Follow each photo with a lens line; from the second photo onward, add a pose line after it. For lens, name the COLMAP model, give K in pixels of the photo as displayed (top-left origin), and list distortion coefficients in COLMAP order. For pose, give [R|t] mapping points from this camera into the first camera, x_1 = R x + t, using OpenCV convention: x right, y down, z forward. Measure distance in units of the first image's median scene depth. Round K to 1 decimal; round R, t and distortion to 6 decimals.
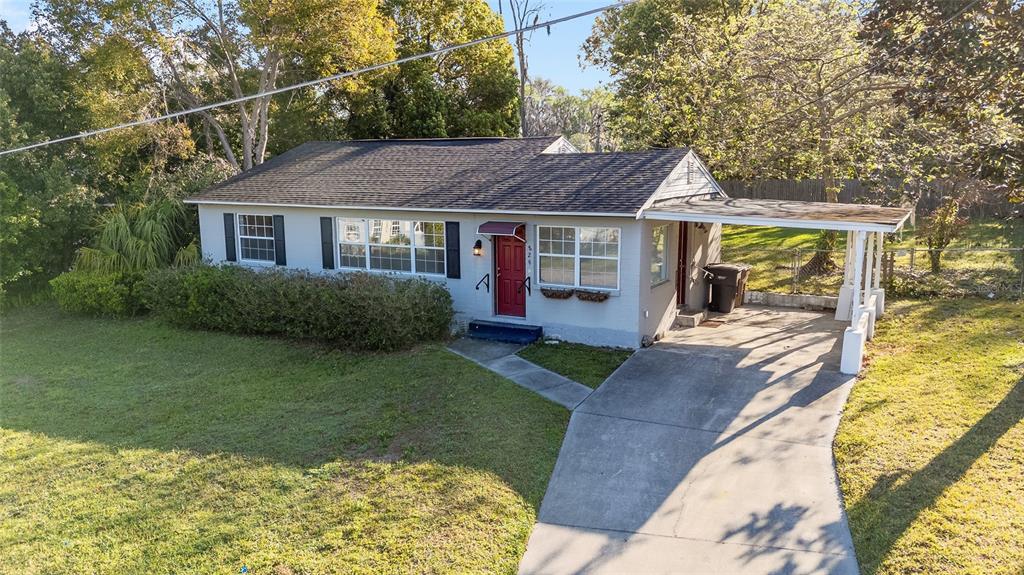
lens RADIAL K [[785.3, 0, 512.0], [0, 785.3, 287.5], [0, 0, 1]] dist [0.086023, -0.111708]
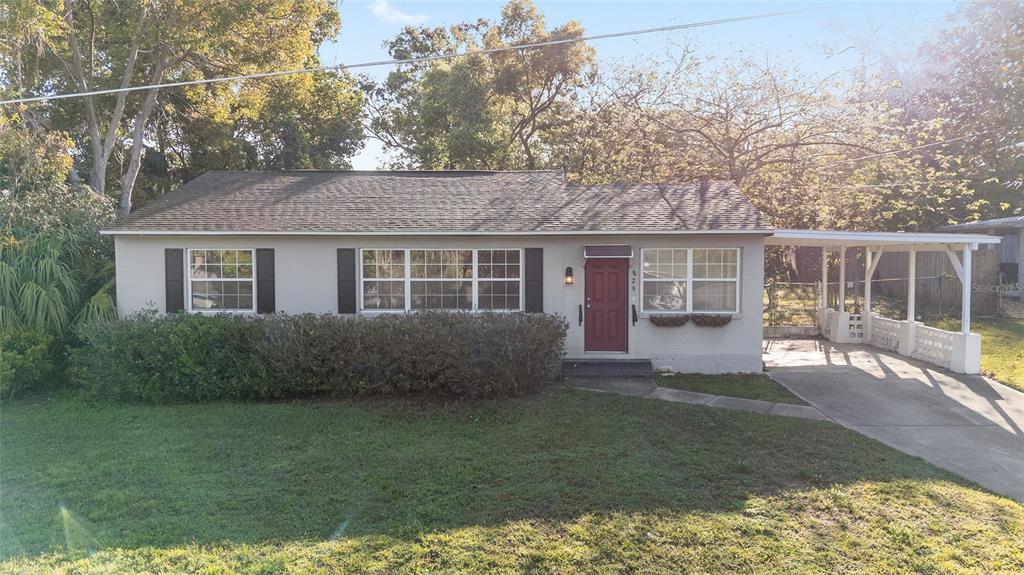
lens RADIAL K [[785.3, 0, 512.0], [0, 785.3, 287.5], [0, 0, 1]] dist [0.086023, -0.111708]
pose [[0.887463, -0.012475, 0.460709, -0.544265], [0.067538, 0.992362, -0.103227, 0.053058], [-0.455903, 0.122726, 0.881528, 0.266070]]
